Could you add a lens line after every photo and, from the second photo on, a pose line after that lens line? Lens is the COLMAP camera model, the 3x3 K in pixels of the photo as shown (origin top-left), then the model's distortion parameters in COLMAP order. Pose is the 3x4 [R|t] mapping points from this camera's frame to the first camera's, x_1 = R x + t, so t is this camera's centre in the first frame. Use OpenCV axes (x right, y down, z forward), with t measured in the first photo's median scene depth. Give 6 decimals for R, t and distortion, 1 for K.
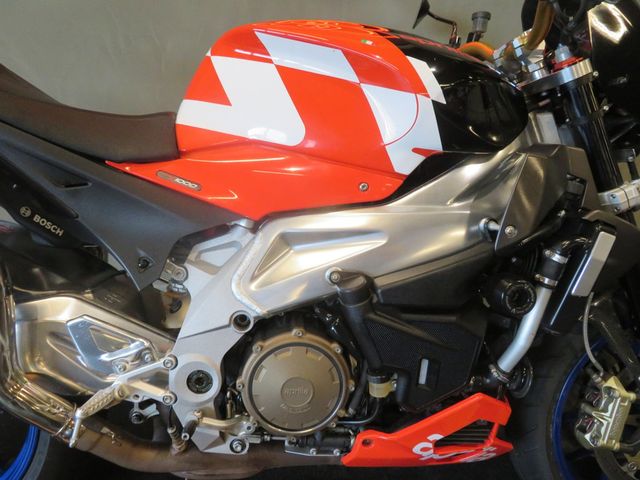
lens RADIAL K [[458.7, 0, 315.1], [0, 458.7, 244.0], [0, 0, 1]] dist [-0.012827, 0.018827]
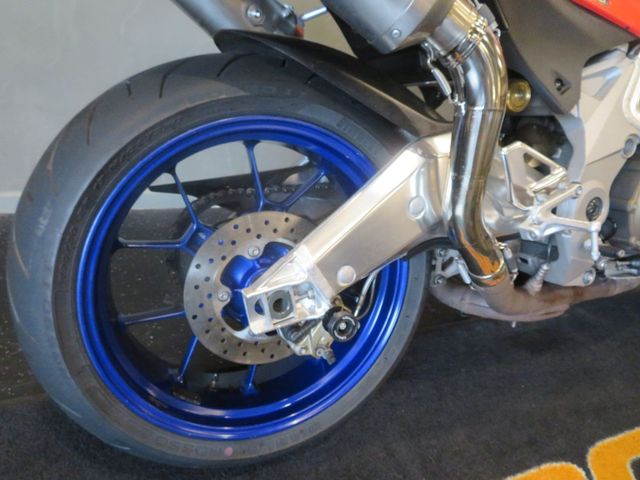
lens RADIAL K [[458.7, 0, 316.7], [0, 458.7, 239.0], [0, 0, 1]] dist [-0.012827, 0.018827]
pose [[0.941290, -0.090543, 0.325230, -1.167236], [0.054811, 0.991570, 0.117412, 0.217042], [-0.333119, -0.092692, 0.938317, 0.255856]]
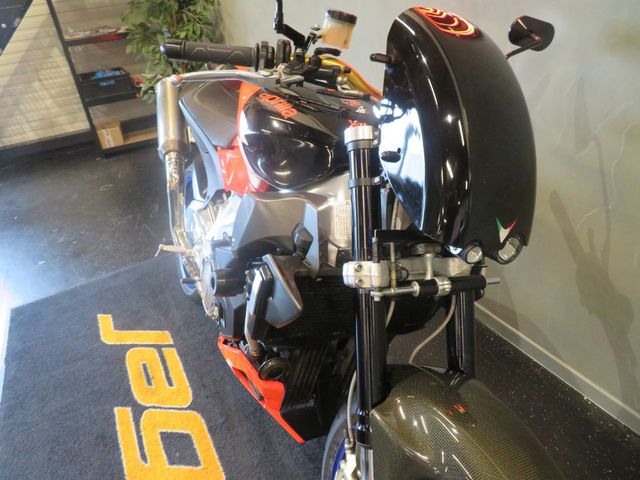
lens RADIAL K [[458.7, 0, 317.1], [0, 458.7, 241.5], [0, 0, 1]] dist [-0.012827, 0.018827]
pose [[0.393497, 0.352181, -0.849193, 1.541752], [-0.287716, 0.924487, 0.250086, -0.410164], [0.873143, 0.145919, 0.465111, 0.513398]]
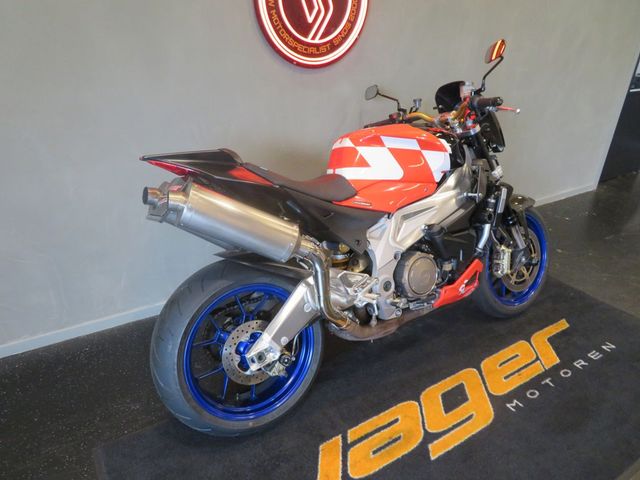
lens RADIAL K [[458.7, 0, 317.6], [0, 458.7, 239.9], [0, 0, 1]] dist [-0.012827, 0.018827]
pose [[0.877077, -0.247102, 0.411918, -1.471511], [0.239642, 0.968291, 0.070601, -0.175487], [-0.416302, 0.036790, 0.908482, -0.979998]]
